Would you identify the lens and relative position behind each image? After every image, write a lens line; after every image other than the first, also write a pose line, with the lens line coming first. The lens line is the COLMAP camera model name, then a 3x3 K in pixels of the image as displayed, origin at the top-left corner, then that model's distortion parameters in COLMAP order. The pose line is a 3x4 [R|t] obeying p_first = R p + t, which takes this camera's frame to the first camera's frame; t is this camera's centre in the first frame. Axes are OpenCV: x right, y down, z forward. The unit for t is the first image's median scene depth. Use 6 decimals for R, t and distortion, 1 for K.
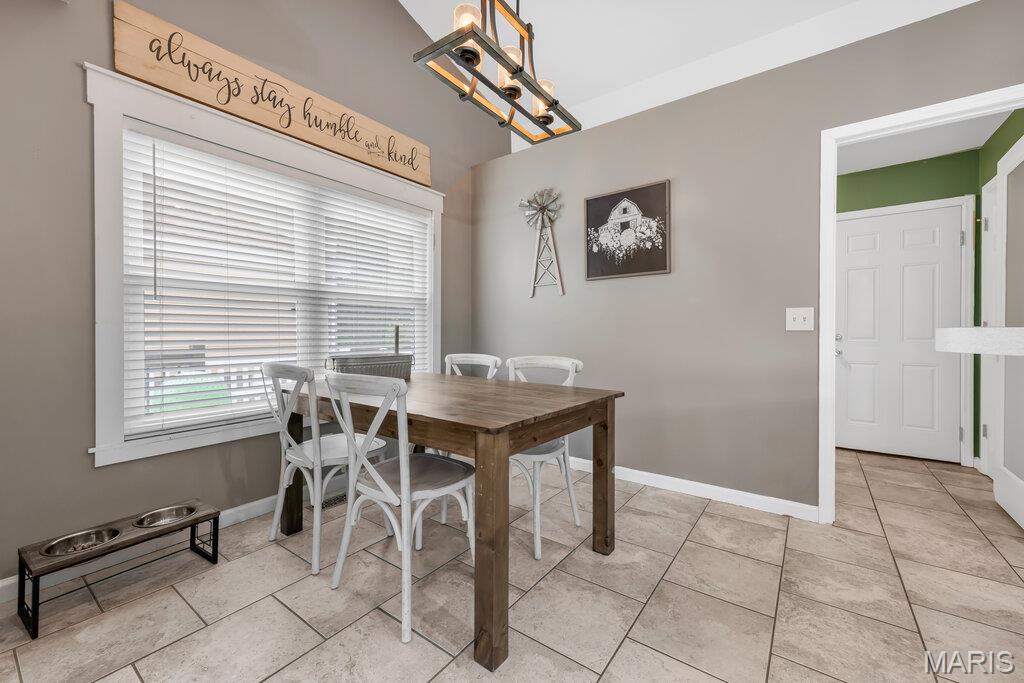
lens RADIAL K [[412.6, 0, 514.2], [0, 412.6, 334.7], [0, 0, 1]] dist [0.004122, -0.000130]
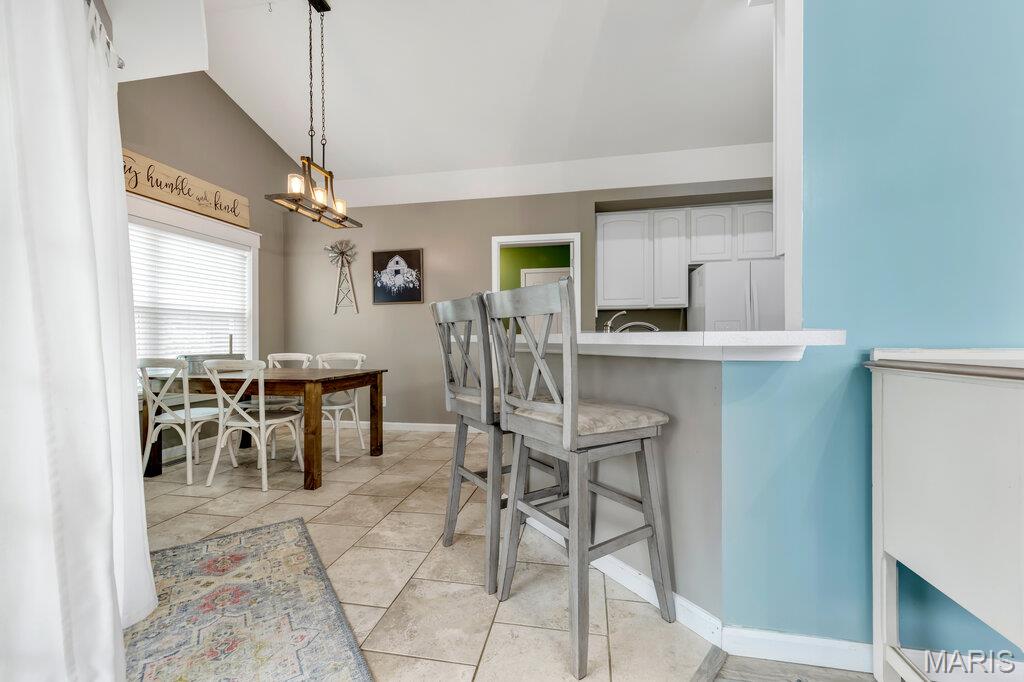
lens RADIAL K [[412.6, 0, 520.0], [0, 412.6, 340.5], [0, 0, 1]] dist [0.004122, -0.000130]
pose [[0.896634, -0.006623, 0.442724, -0.017938], [0.007735, 0.999970, -0.000706, 0.008601], [-0.442705, 0.004057, 0.896658, -0.687928]]
